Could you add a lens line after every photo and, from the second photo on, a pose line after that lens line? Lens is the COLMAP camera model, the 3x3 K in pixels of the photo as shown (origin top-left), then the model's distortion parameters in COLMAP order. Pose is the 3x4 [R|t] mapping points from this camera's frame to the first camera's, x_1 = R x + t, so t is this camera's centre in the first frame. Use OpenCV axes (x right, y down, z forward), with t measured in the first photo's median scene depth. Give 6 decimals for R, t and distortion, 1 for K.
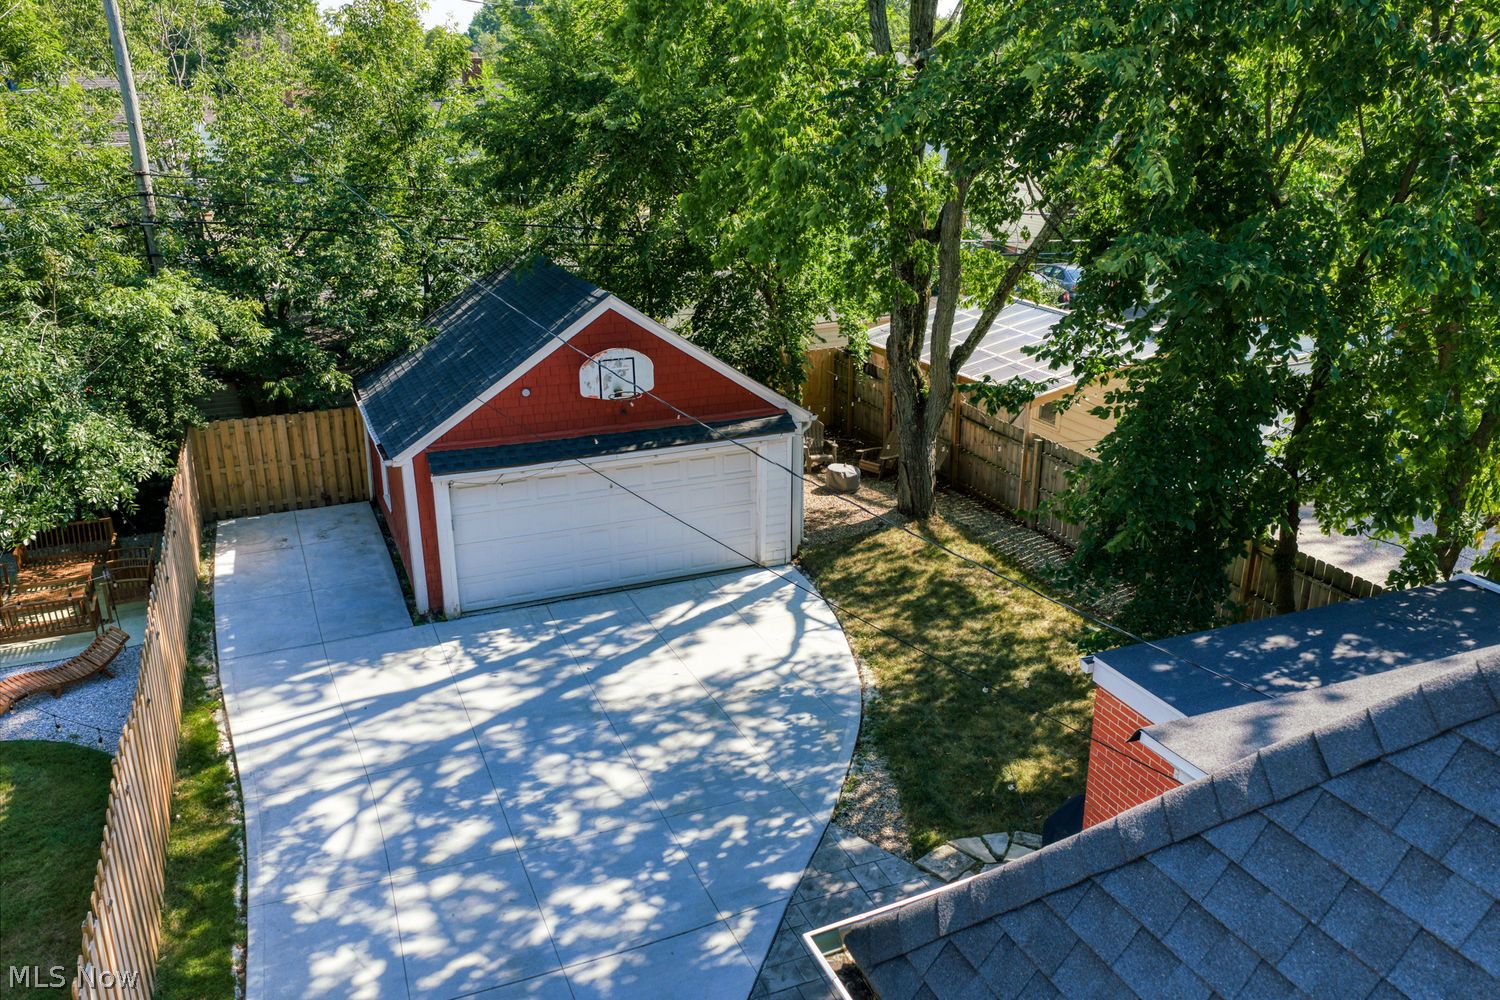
lens RADIAL K [[1225.4, 0, 758.6], [0, 1225.4, 506.0], [0, 0, 1]] dist [0.006585, -0.004745]
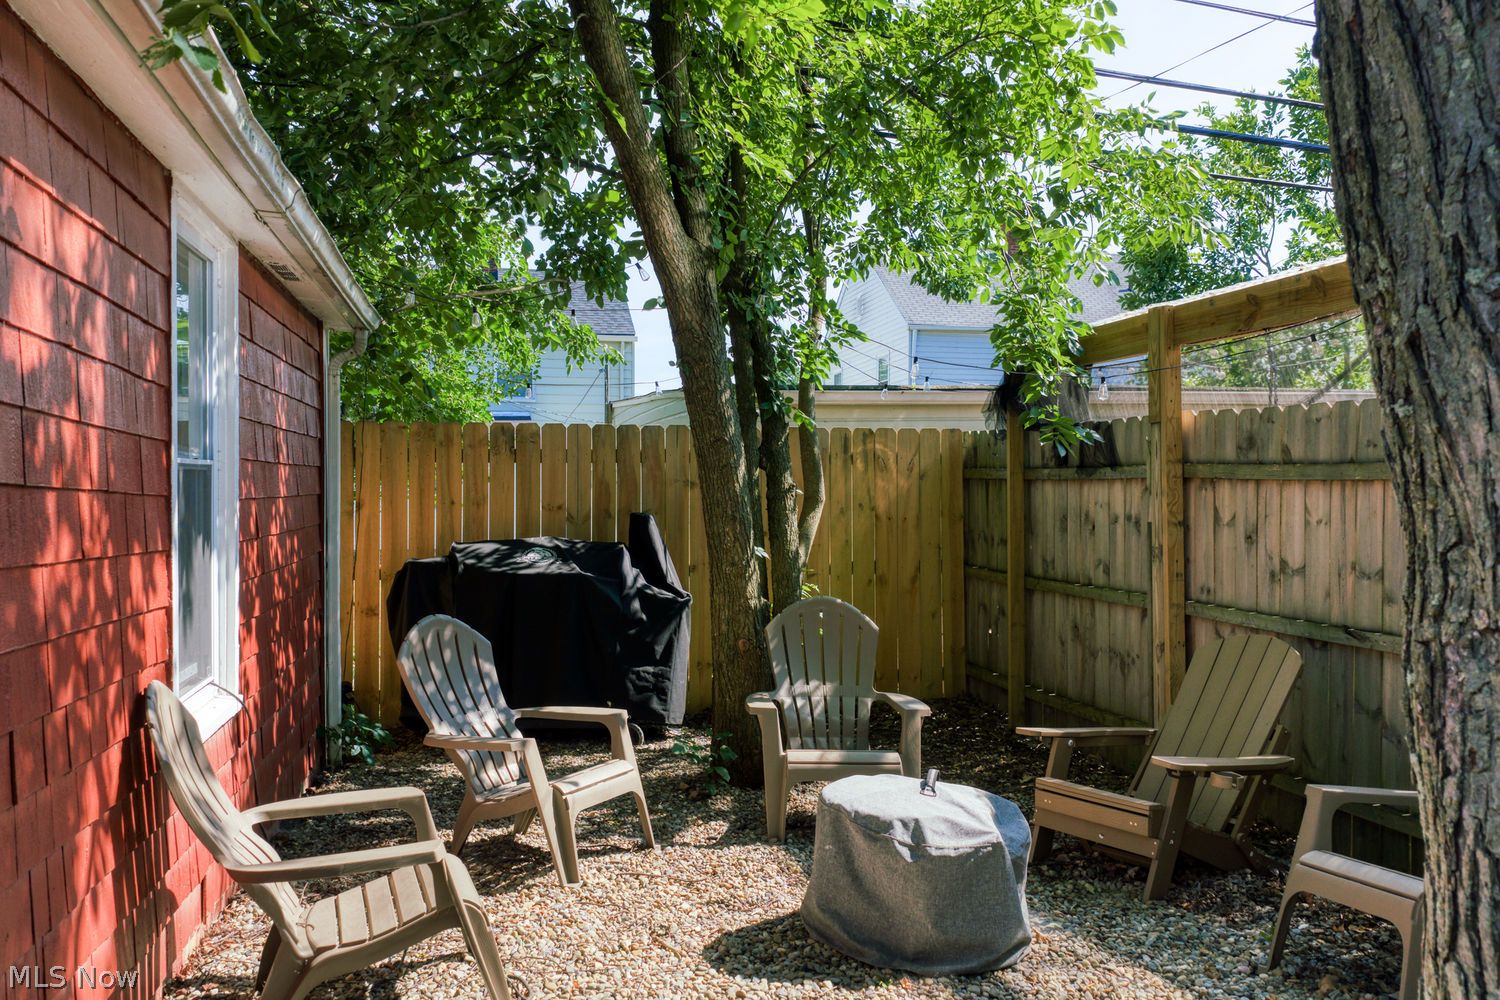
lens RADIAL K [[1225.4, 0, 747.7], [0, 1225.4, 505.4], [0, 0, 1]] dist [0.006585, -0.004745]
pose [[0.983971, 0.004262, -0.178278, 0.107999], [-0.062400, 0.944742, -0.321820, -0.020459], [0.167055, 0.327786, 0.929865, 1.200773]]
